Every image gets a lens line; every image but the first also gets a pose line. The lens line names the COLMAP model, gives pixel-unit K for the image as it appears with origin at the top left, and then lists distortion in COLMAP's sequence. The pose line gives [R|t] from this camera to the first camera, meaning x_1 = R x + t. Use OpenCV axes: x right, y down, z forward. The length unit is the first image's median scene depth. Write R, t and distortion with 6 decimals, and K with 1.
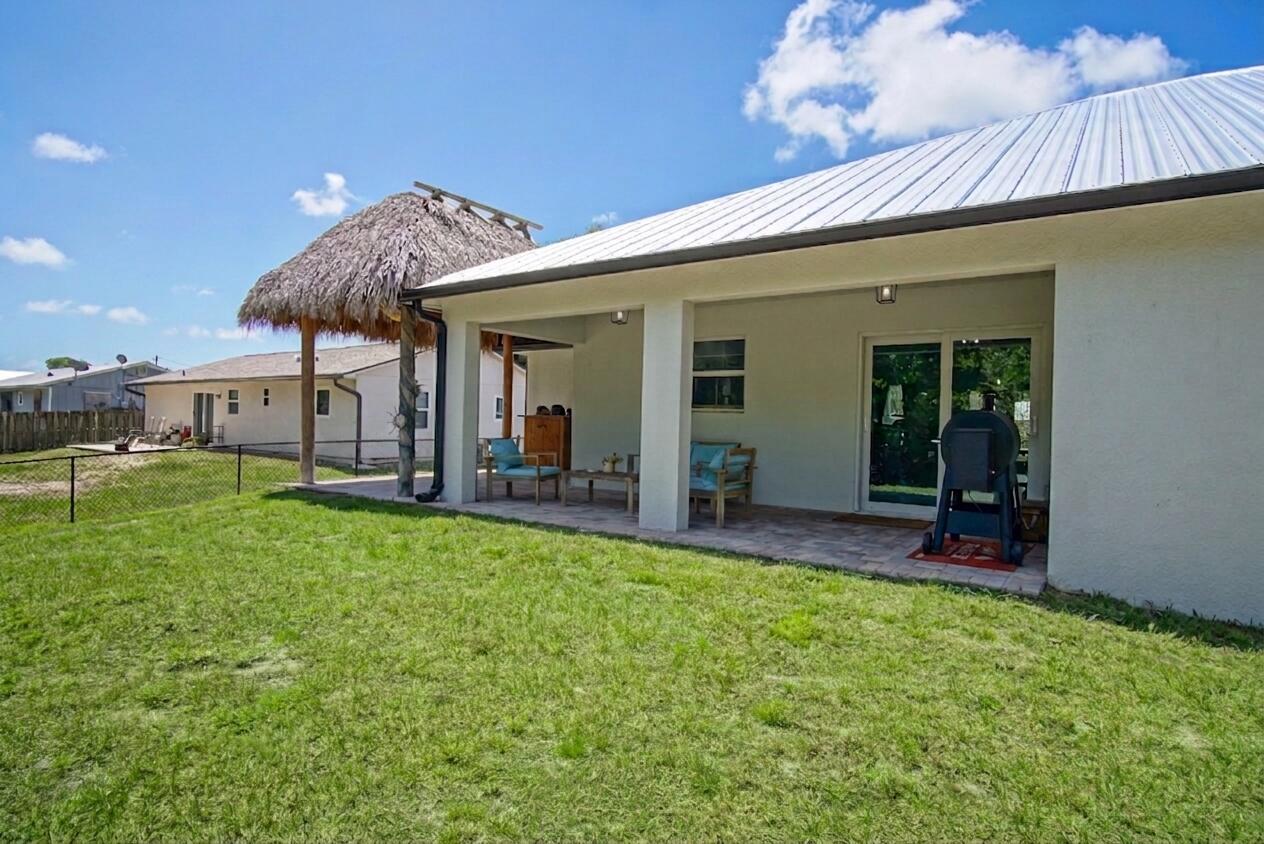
lens RADIAL K [[676.1, 0, 631.5], [0, 676.1, 425.3], [0, 0, 1]] dist [-0.027460, 0.001660]
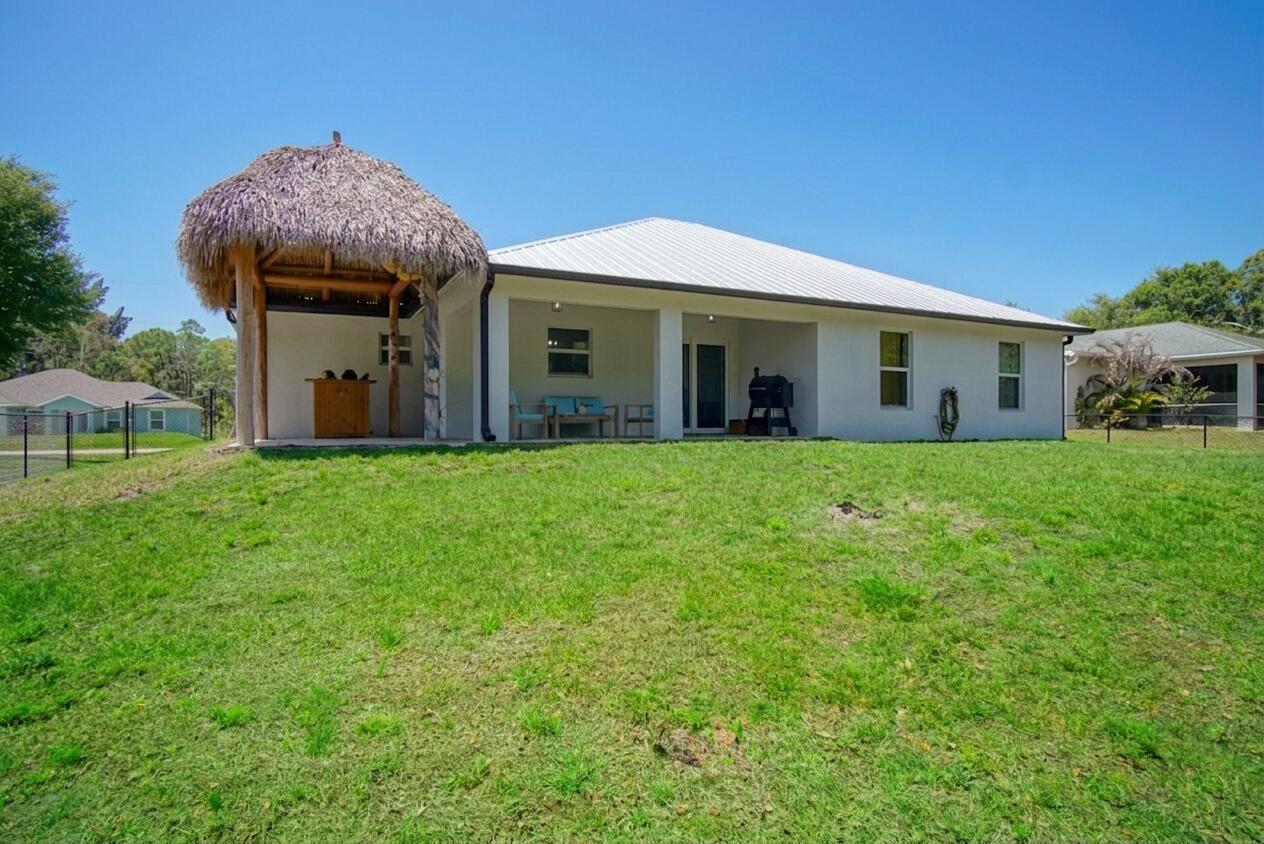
lens RADIAL K [[676.1, 0, 631.5], [0, 676.1, 425.3], [0, 0, 1]] dist [-0.027460, 0.001660]
pose [[0.473935, -0.014575, 0.880439, -1.441118], [0.016633, 0.999833, 0.007599, 0.102158], [-0.880403, 0.011043, 0.474098, 0.207216]]
